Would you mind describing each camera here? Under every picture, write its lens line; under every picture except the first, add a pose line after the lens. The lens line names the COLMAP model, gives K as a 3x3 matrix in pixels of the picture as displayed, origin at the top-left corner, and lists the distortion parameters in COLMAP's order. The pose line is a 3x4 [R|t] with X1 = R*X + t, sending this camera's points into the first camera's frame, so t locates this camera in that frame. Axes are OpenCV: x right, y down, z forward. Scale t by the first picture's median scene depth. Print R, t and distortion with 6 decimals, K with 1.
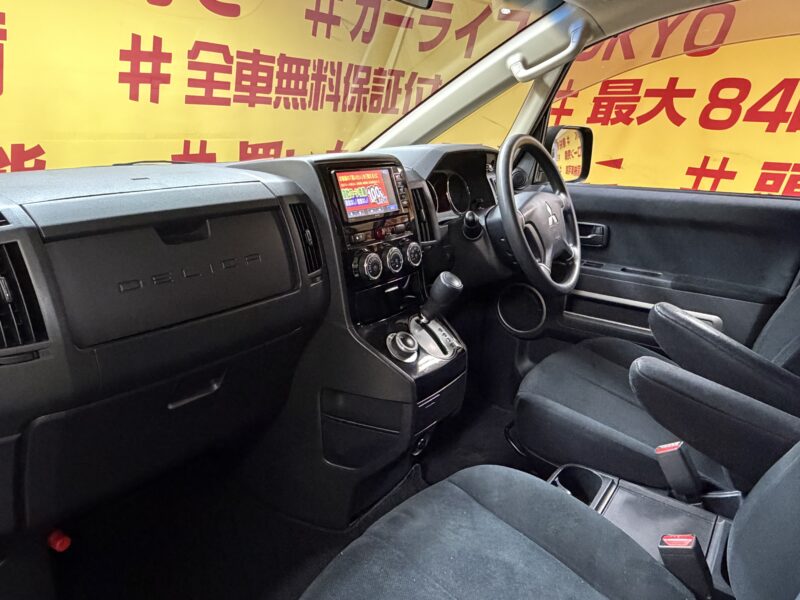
lens RADIAL K [[566.5, 0, 387.3], [0, 566.5, 303.7], [0, 0, 1]] dist [-0.017174, 0.016275]
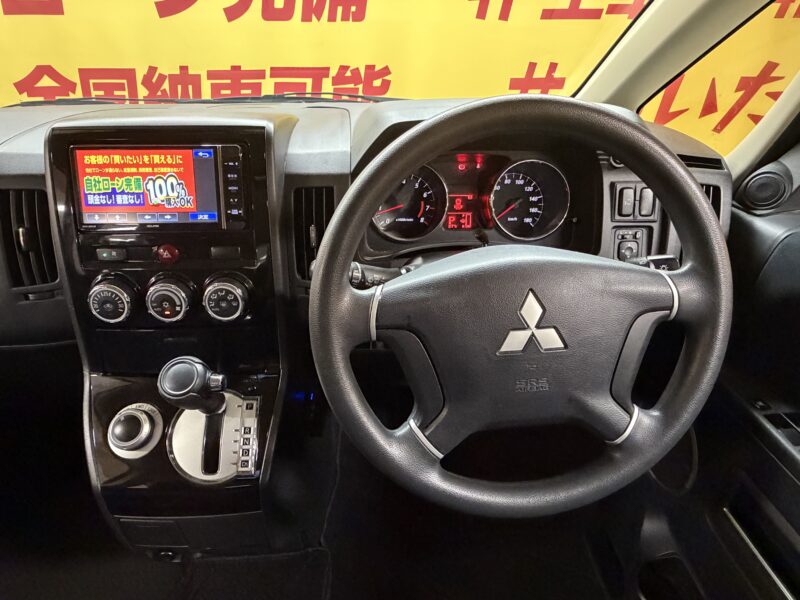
lens RADIAL K [[460.9, 0, 386.8], [0, 460.9, 299.0], [0, 0, 1]] dist [0.002020, -0.006984]
pose [[0.613597, 0.372154, -0.696419, 0.171633], [-0.219577, 0.927601, 0.302230, -0.095967], [0.758475, -0.032530, 0.650890, 0.285244]]
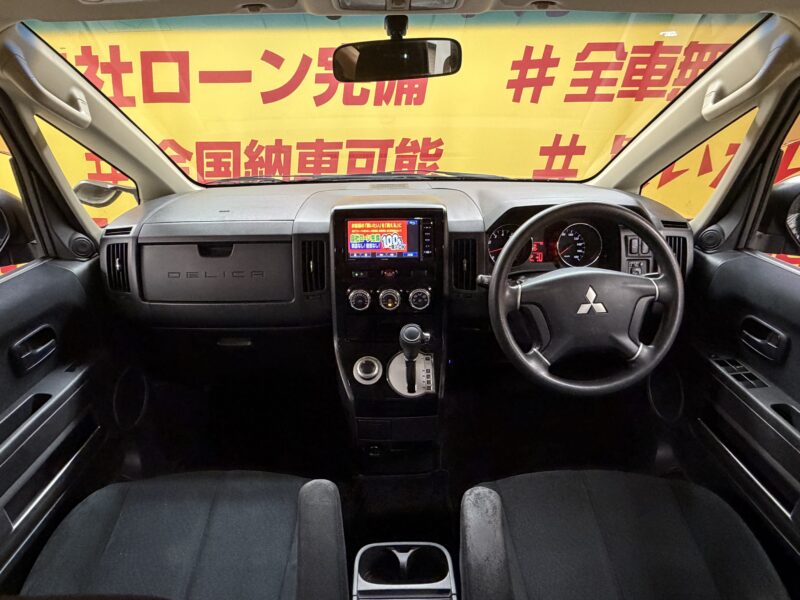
lens RADIAL K [[460.9, 0, 395.2], [0, 460.9, 299.6], [0, 0, 1]] dist [0.002020, -0.006984]
pose [[0.598441, 0.307833, -0.739667, 0.243189], [-0.215287, 0.951068, 0.221632, -0.097344], [0.771699, 0.026607, 0.635431, 0.133960]]
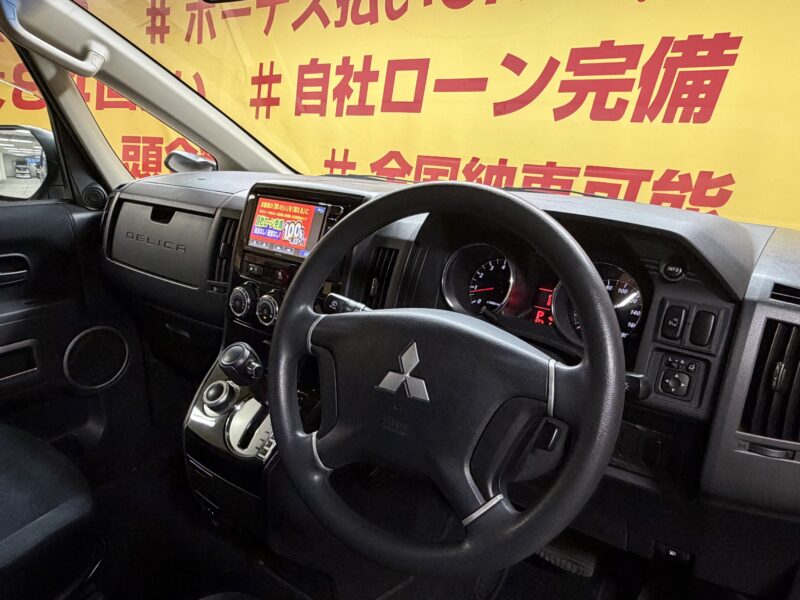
lens RADIAL K [[566.5, 0, 394.0], [0, 566.5, 300.8], [0, 0, 1]] dist [-0.017174, 0.016275]
pose [[-0.020831, 0.271586, -0.962189, 0.267418], [-0.322973, 0.908970, 0.263557, -0.122693], [0.946179, 0.316251, 0.068781, 0.372301]]
